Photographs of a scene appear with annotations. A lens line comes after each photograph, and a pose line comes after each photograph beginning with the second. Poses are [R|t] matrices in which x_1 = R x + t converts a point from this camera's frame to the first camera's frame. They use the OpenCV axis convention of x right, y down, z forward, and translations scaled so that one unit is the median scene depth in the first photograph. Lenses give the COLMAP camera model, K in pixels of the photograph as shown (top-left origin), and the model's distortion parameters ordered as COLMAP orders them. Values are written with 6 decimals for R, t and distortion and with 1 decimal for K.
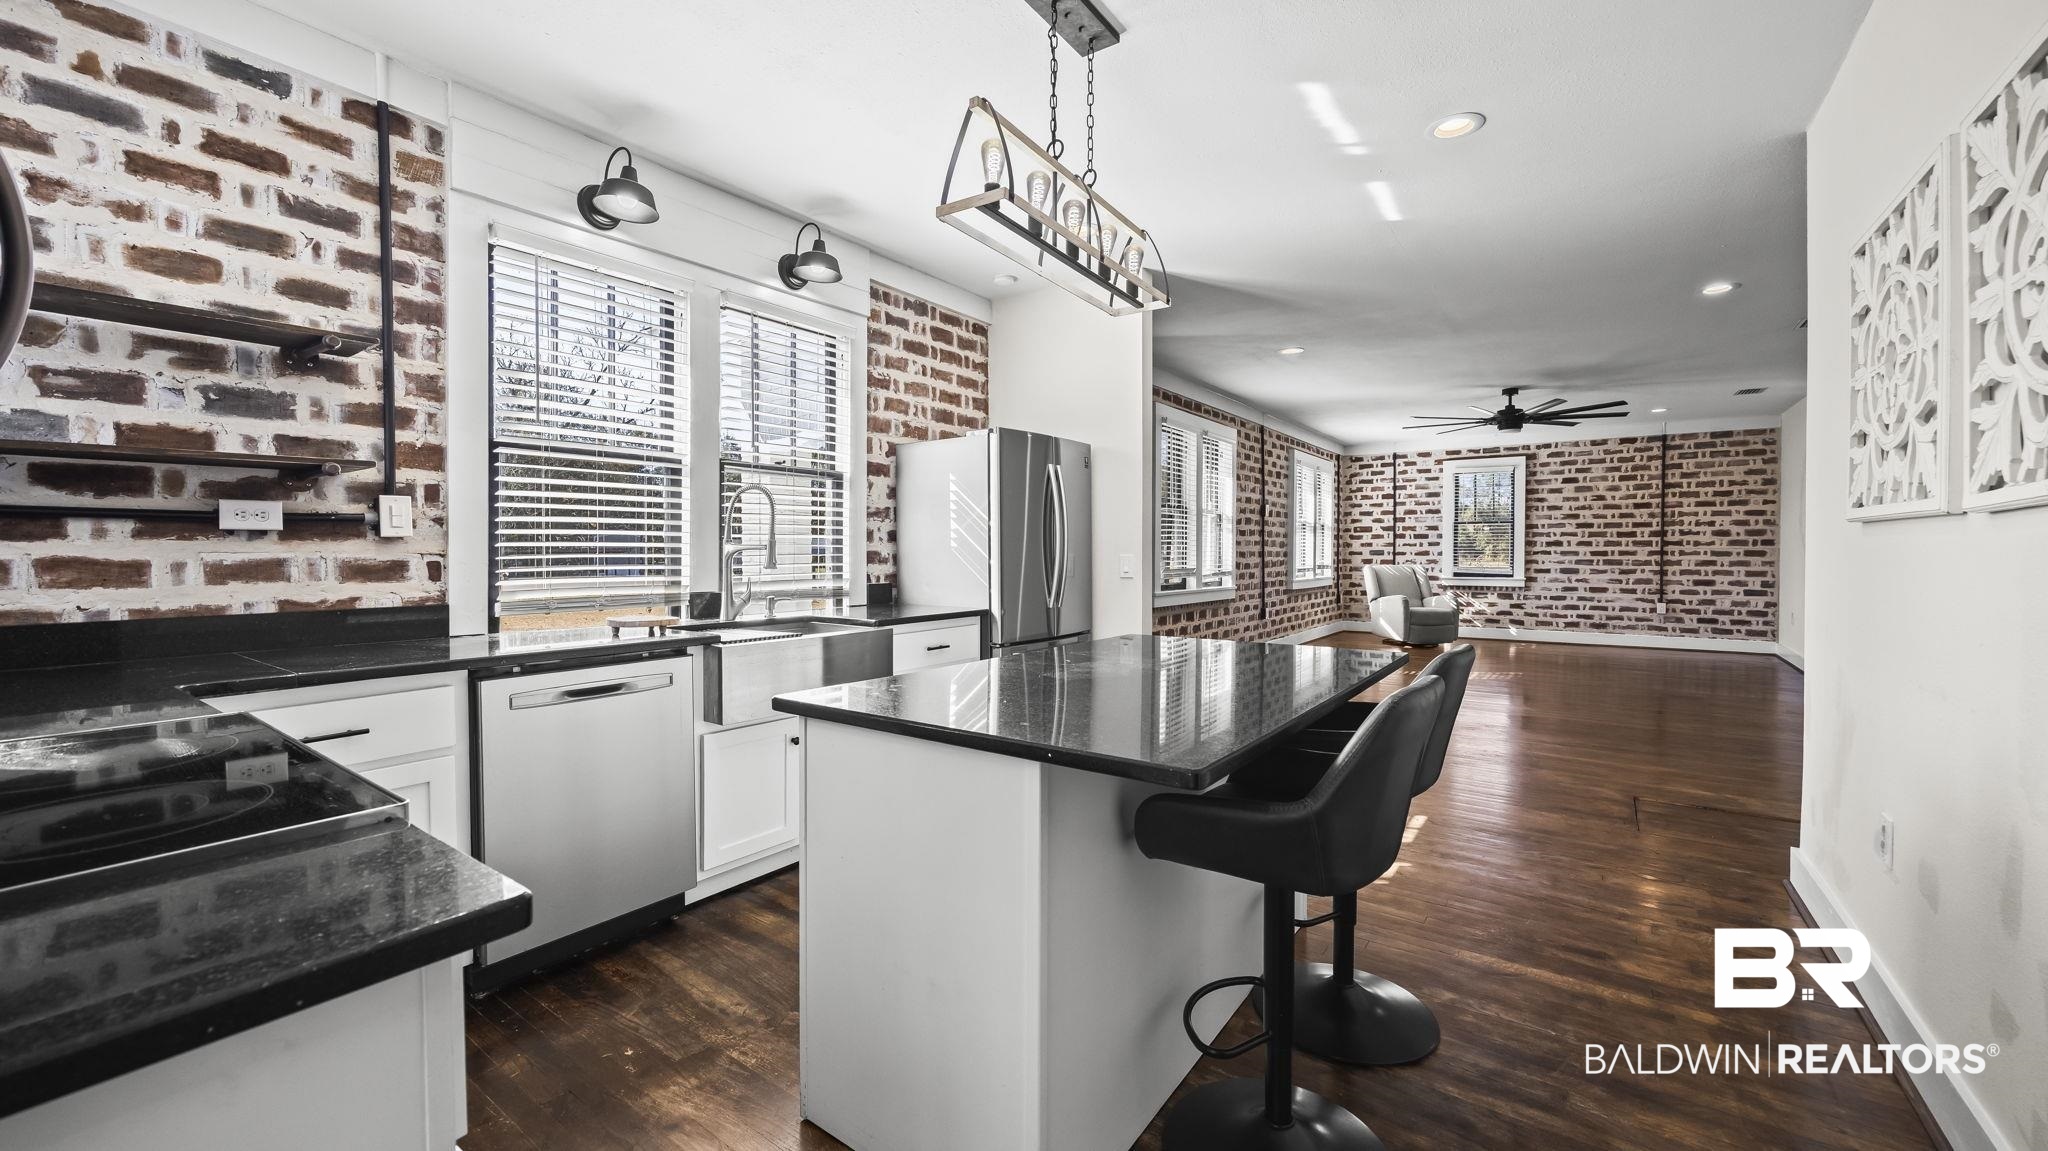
lens RADIAL K [[782.4, 0, 1025.4], [0, 782.4, 565.7], [0, 0, 1]] dist [-0.001227, 0.000145]
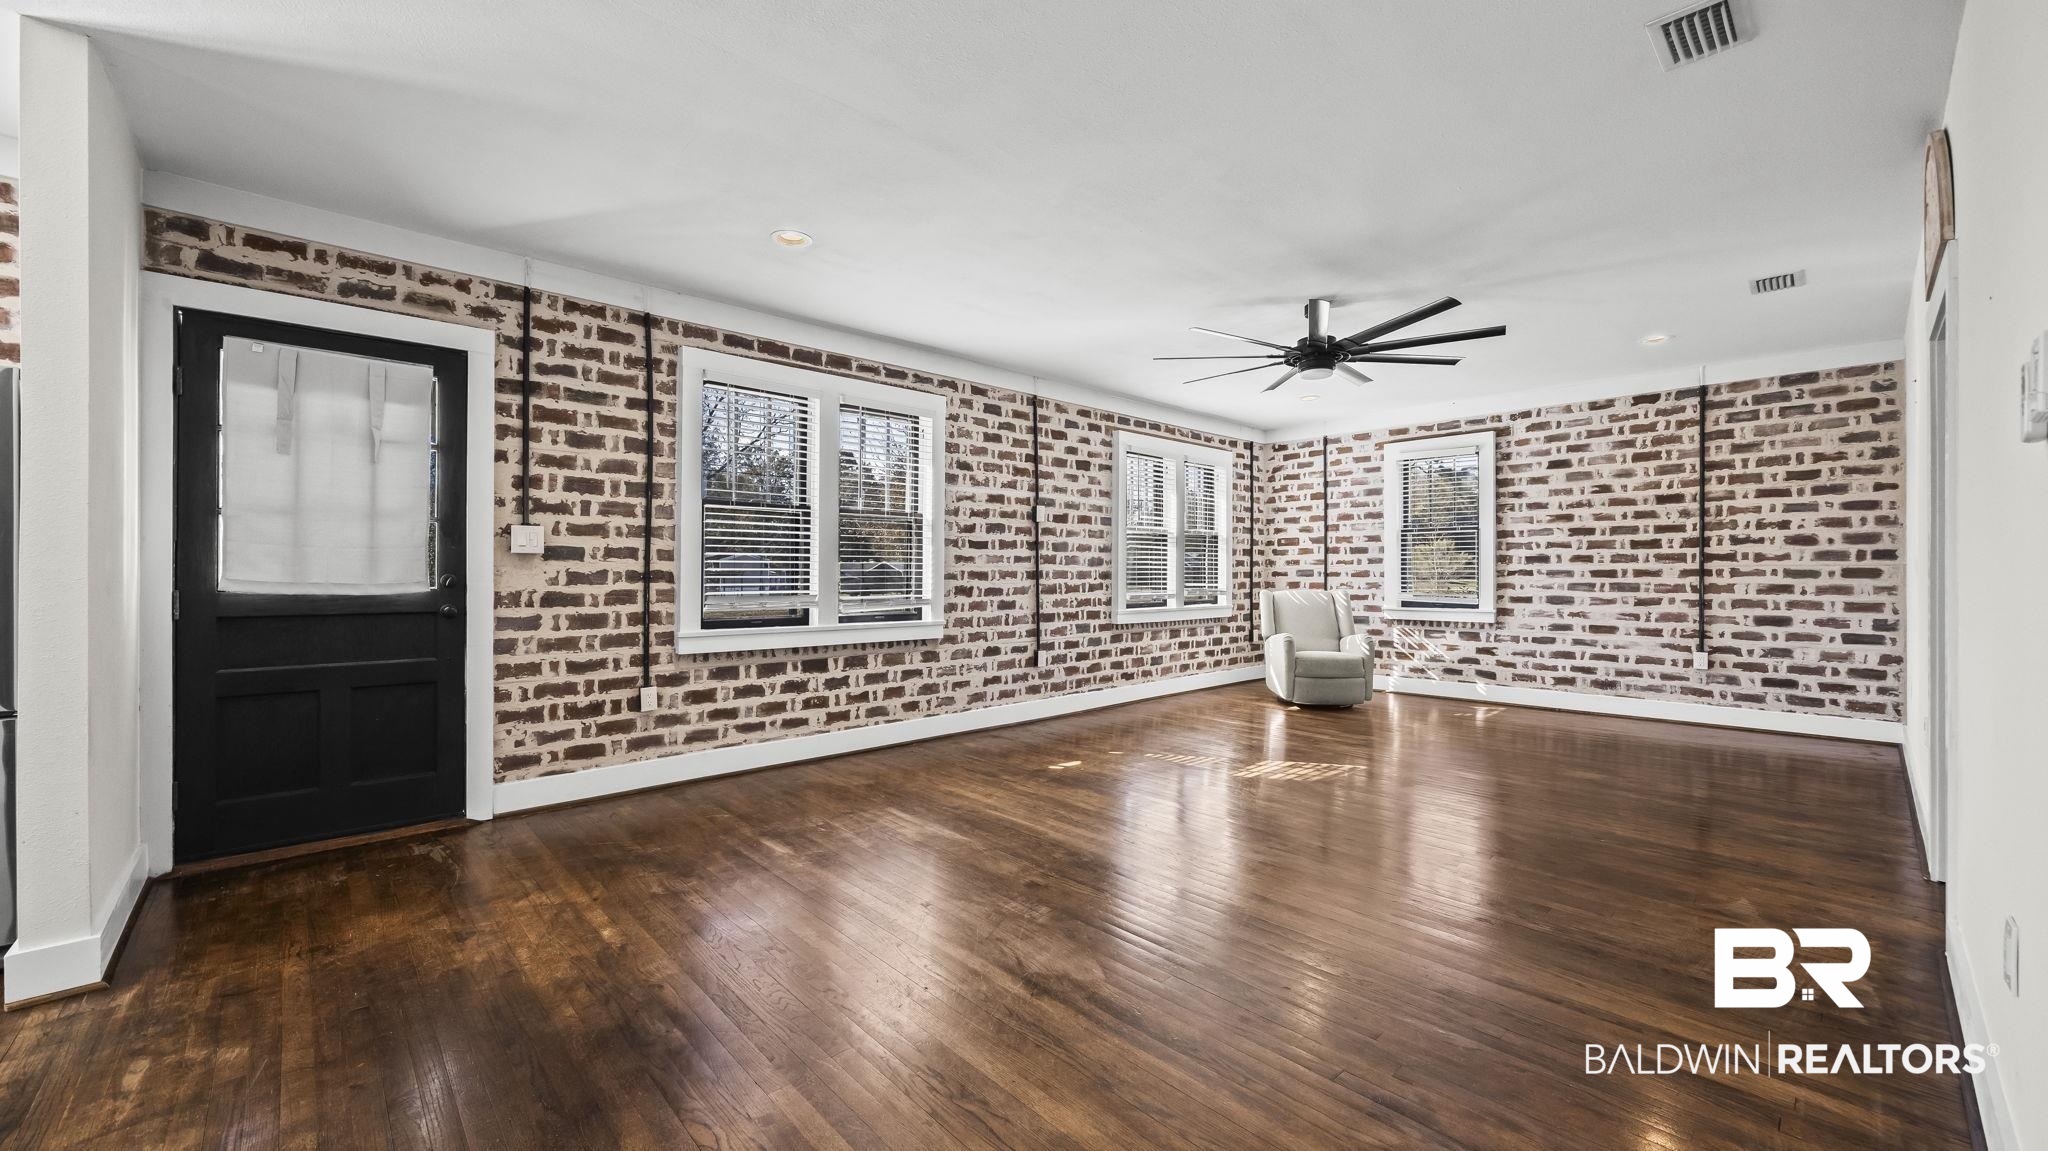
lens RADIAL K [[782.4, 0, 1020.3], [0, 782.4, 575.5], [0, 0, 1]] dist [-0.001227, 0.000145]
pose [[0.981696, -0.000623, -0.190451, 0.388581], [-0.002384, 0.999876, -0.015564, -0.002906], [0.190437, 0.015733, 0.981573, 0.271744]]
